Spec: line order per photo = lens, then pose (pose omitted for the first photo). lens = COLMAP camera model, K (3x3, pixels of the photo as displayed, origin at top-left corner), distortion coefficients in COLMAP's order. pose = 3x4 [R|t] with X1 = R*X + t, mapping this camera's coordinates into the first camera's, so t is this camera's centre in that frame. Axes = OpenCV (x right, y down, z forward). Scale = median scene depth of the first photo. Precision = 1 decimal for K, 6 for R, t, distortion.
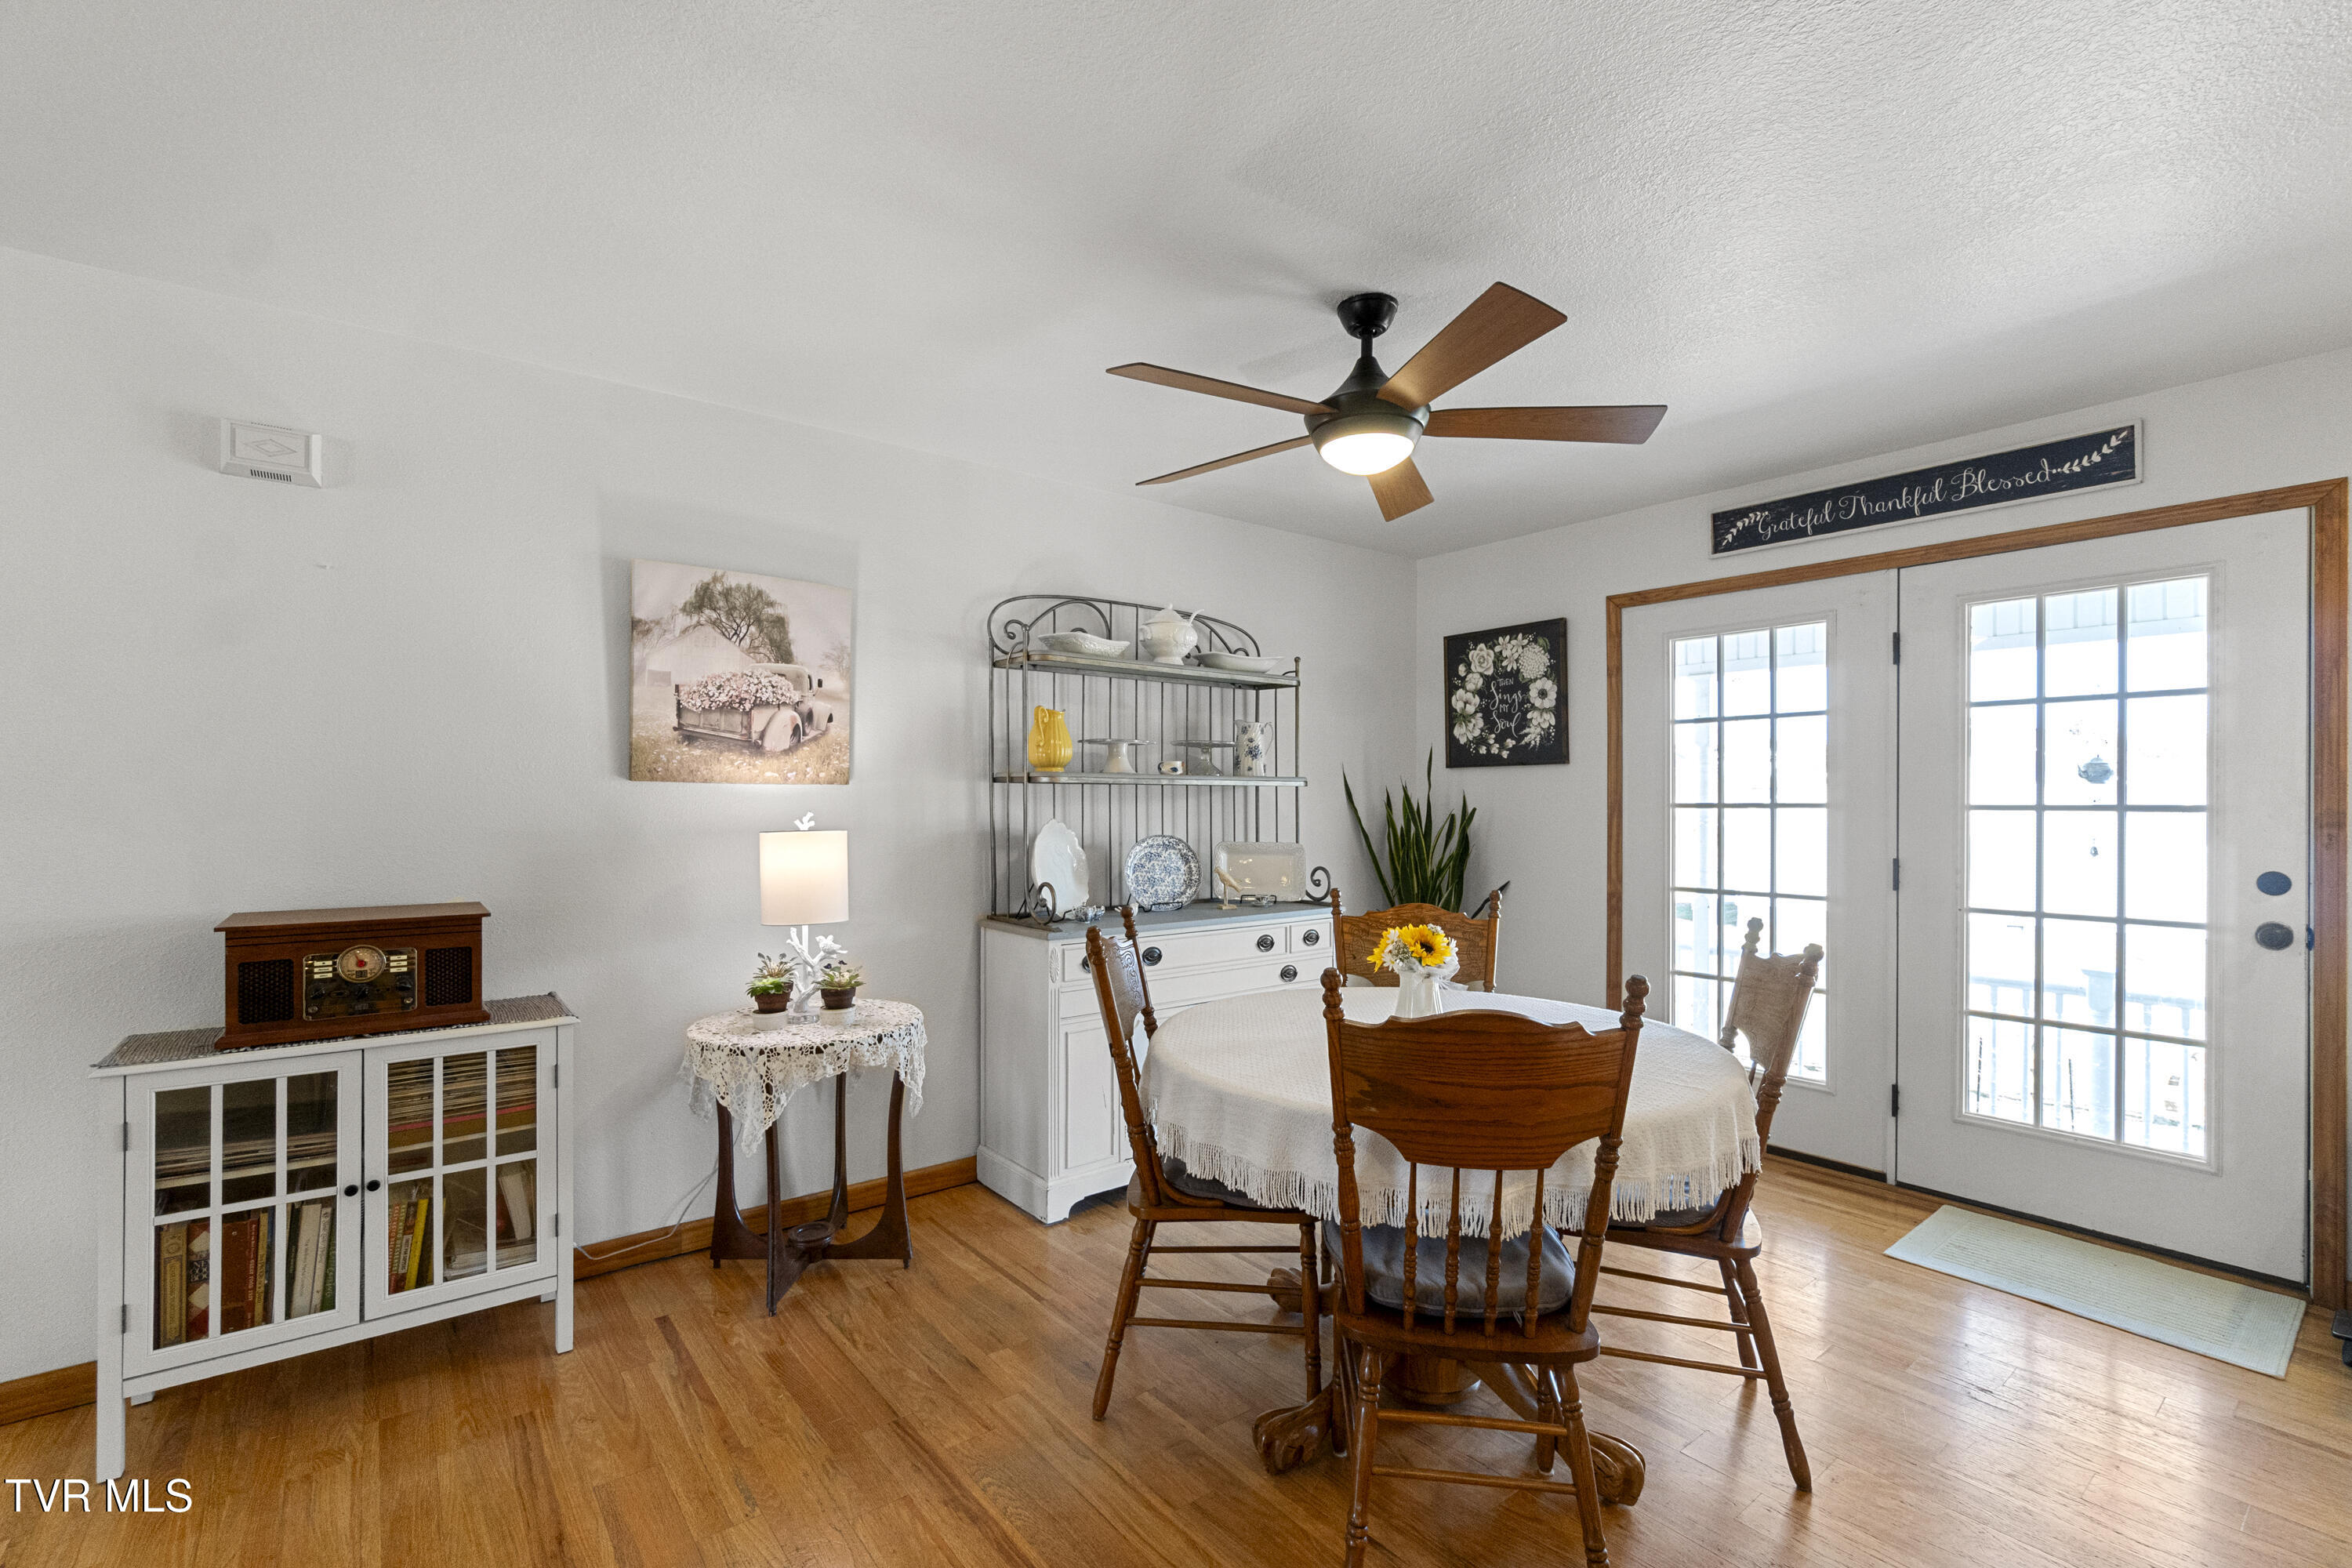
lens RADIAL K [[1037.3, 0, 1173.9], [0, 1037.3, 807.6], [0, 0, 1]] dist [0.001716, 0.000225]
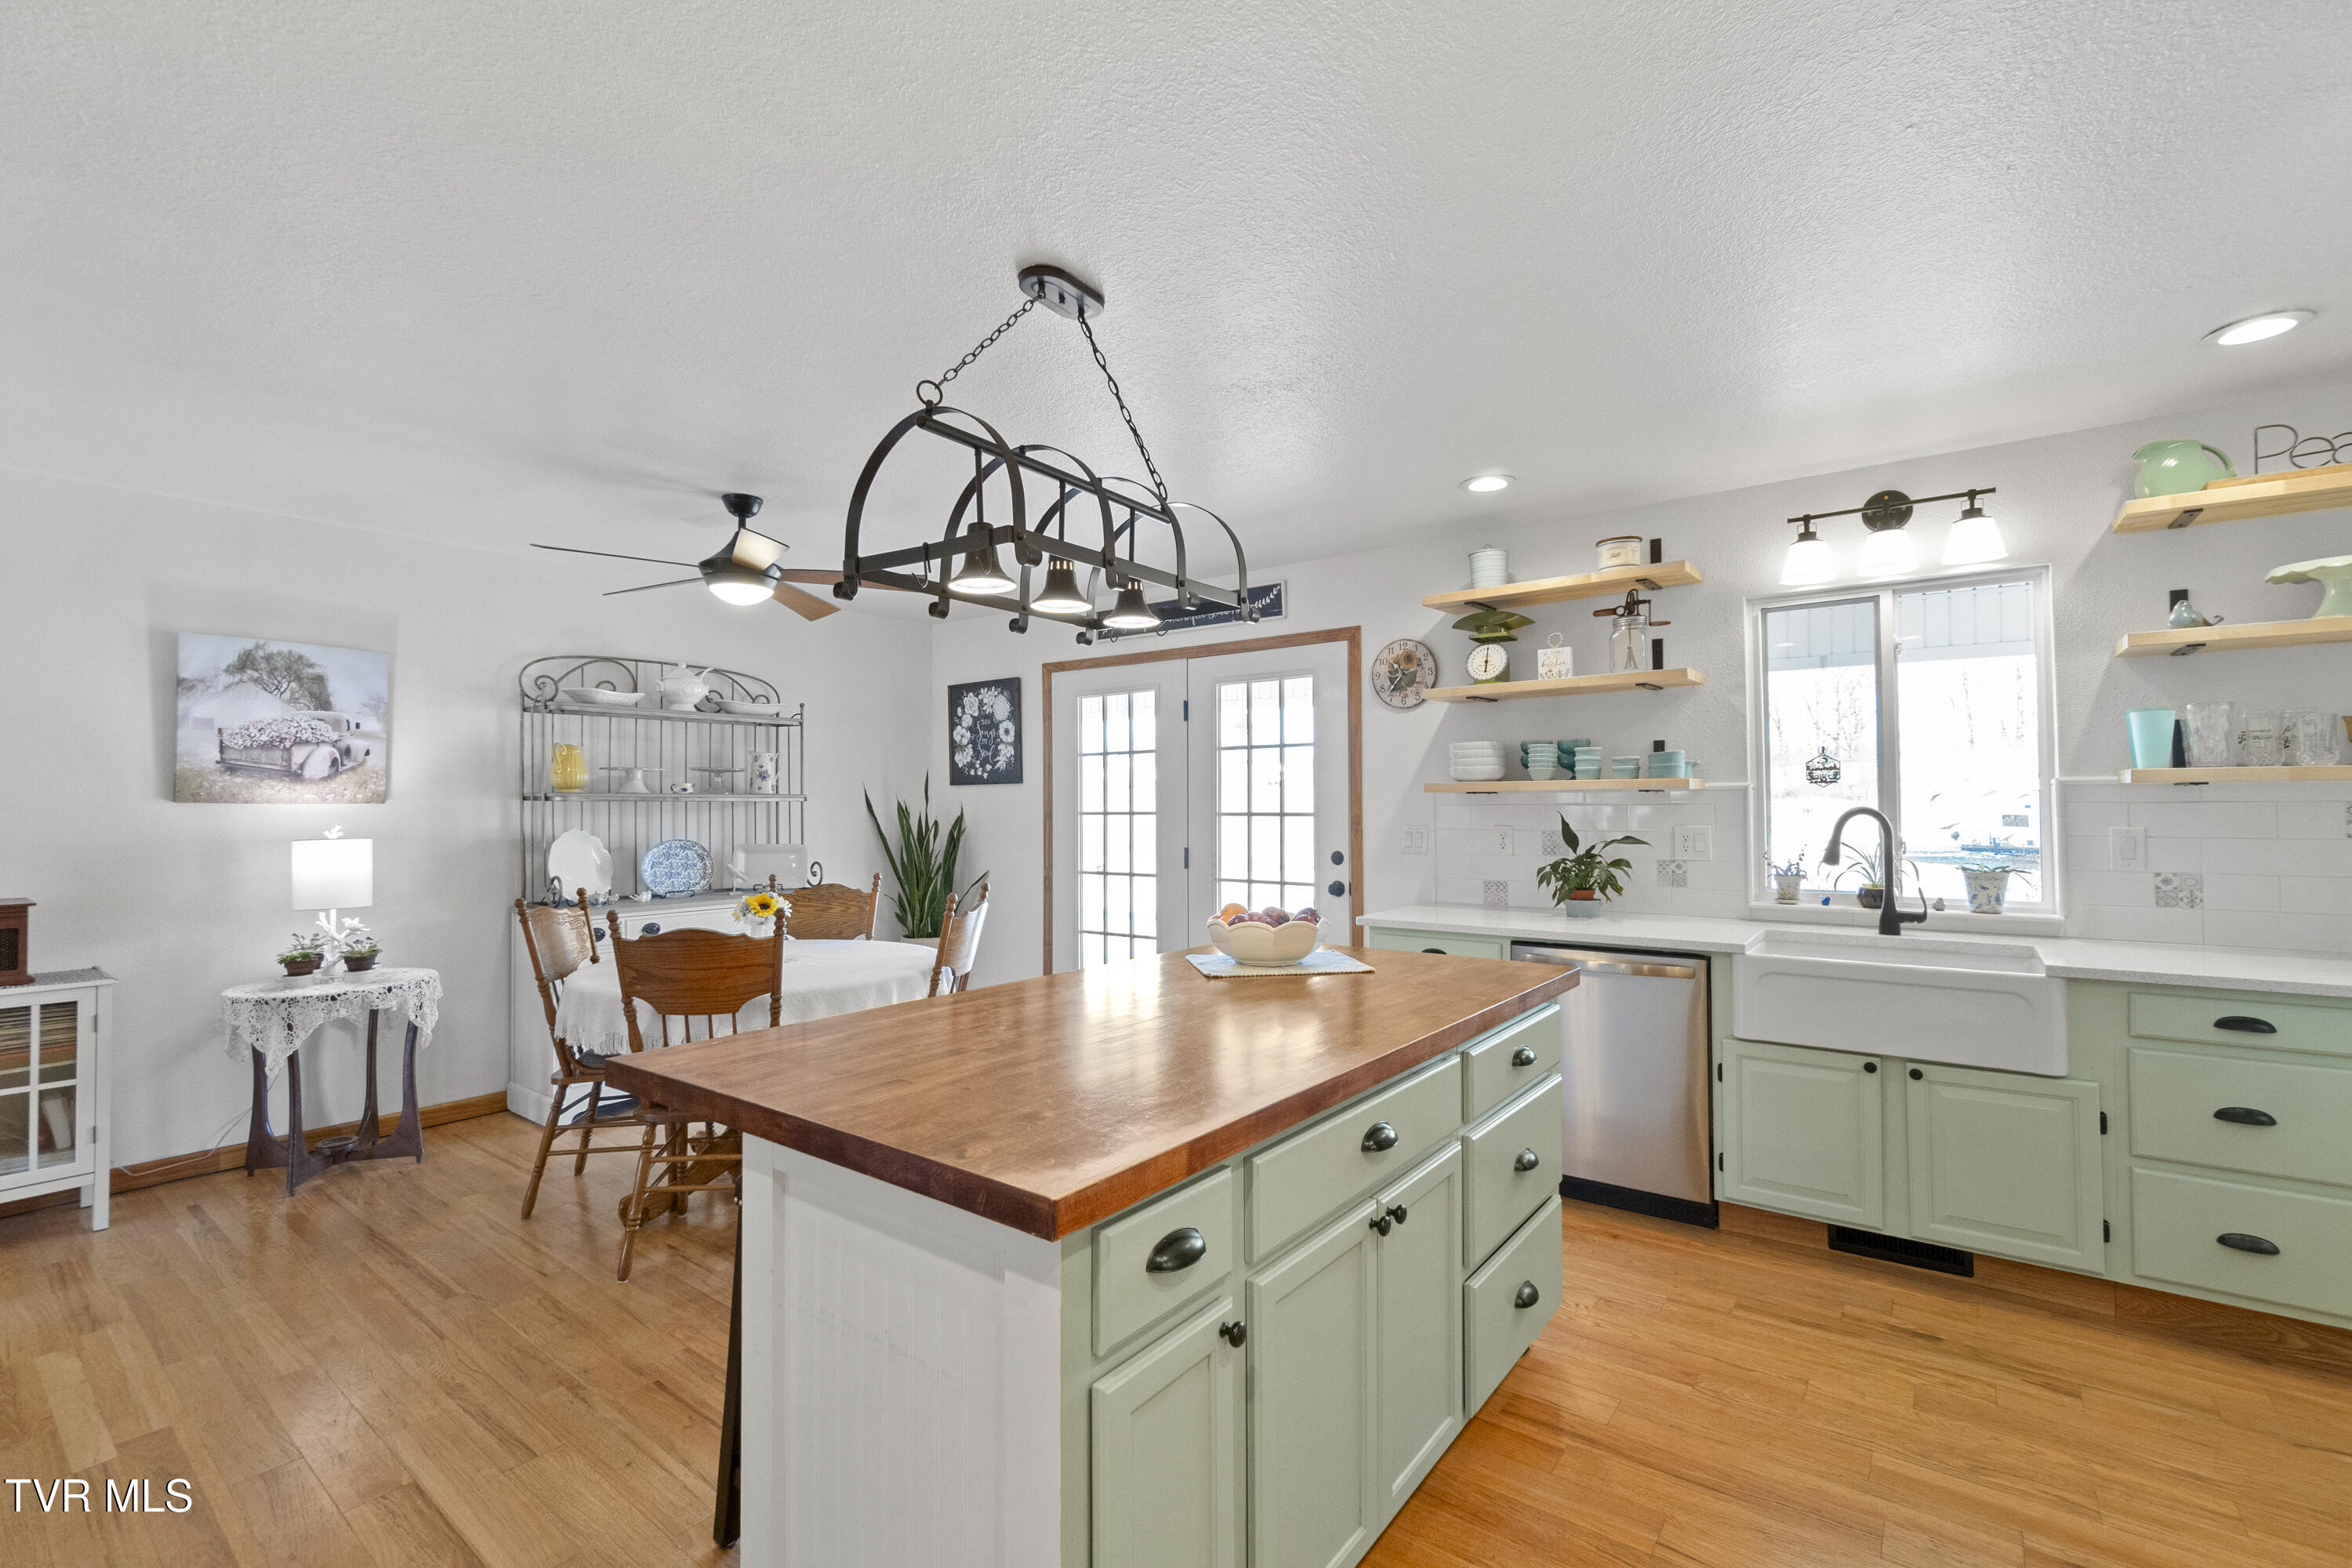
lens RADIAL K [[1023.6, 0, 1177.5], [0, 1023.6, 790.9], [0, 0, 1]] dist [0.002520, 0.000459]
pose [[0.968453, -0.002127, 0.249185, 0.346218], [0.007301, 0.999777, -0.019839, -0.005450], [-0.249088, 0.021033, 0.968253, -0.517181]]
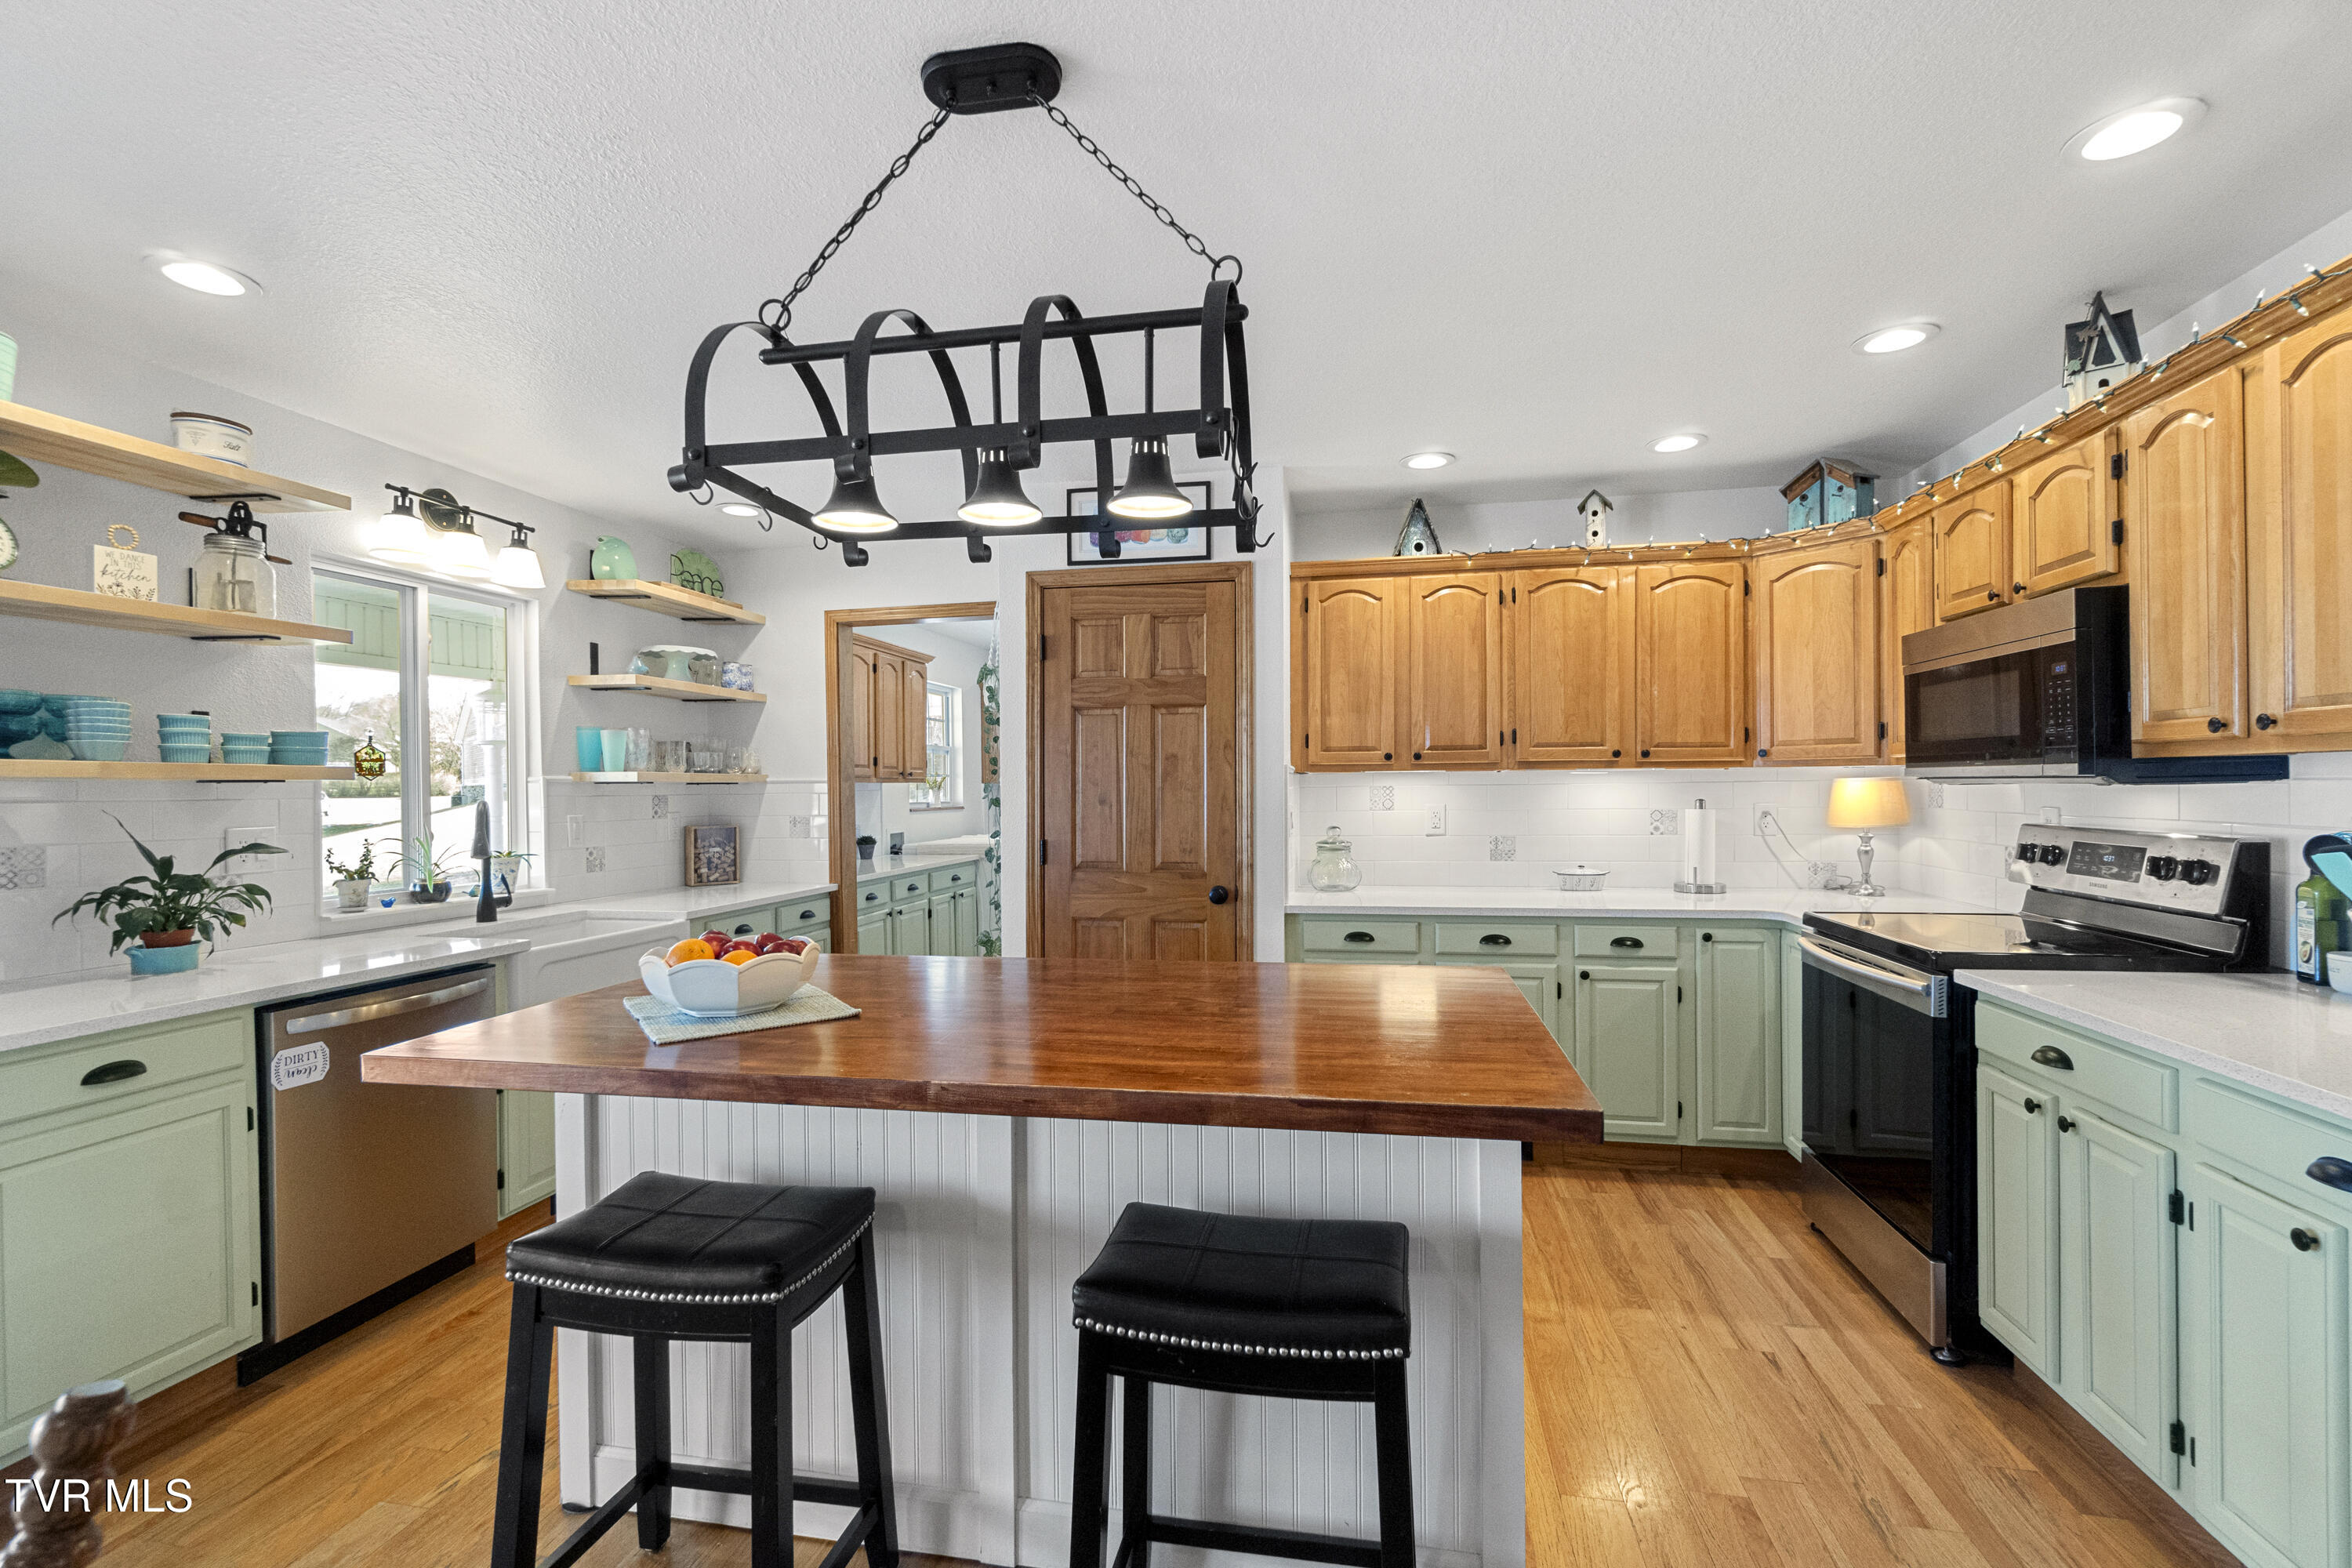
lens RADIAL K [[1023.6, 0, 1177.5], [0, 1023.6, 790.9], [0, 0, 1]] dist [0.002520, 0.000459]
pose [[-0.650782, 0.004687, 0.759250, -0.018274], [0.013032, 0.999903, 0.004998, -0.010671], [-0.759152, 0.013147, -0.650780, 0.495514]]
